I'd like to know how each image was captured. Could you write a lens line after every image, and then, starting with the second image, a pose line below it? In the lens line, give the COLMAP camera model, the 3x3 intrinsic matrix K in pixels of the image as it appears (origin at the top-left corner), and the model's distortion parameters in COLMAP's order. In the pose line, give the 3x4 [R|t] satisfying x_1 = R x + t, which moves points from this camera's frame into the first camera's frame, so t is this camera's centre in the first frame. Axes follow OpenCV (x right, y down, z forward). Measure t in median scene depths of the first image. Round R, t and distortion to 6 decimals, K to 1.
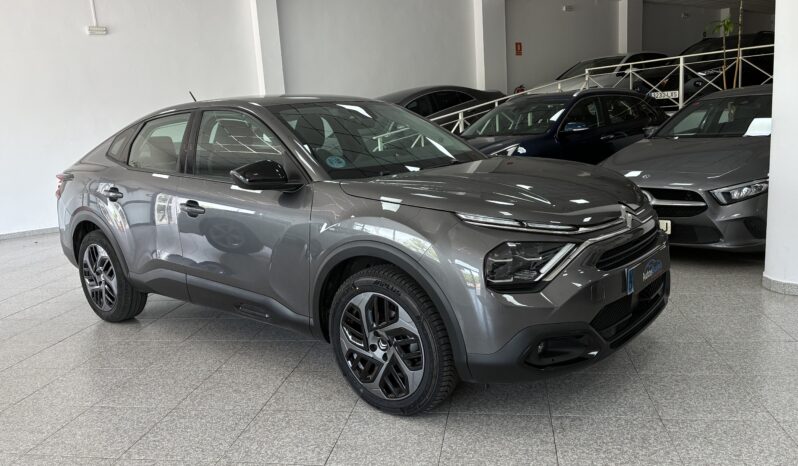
lens RADIAL K [[603.0, 0, 397.2], [0, 603.0, 231.7], [0, 0, 1]] dist [0.006628, 0.000960]
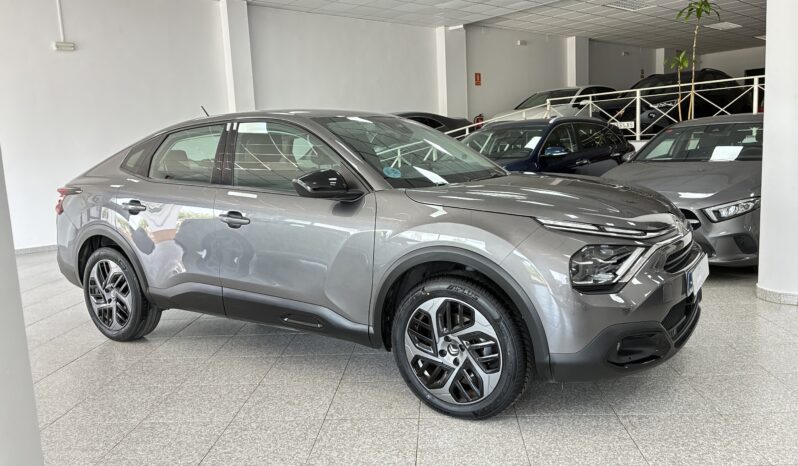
lens RADIAL K [[603.0, 0, 397.2], [0, 603.0, 231.7], [0, 0, 1]] dist [0.006628, 0.000960]
pose [[0.994579, 0.002388, 0.103955, -0.150557], [0.002592, 0.998856, -0.047747, 0.025085], [-0.103950, 0.047758, 0.993435, -0.005858]]
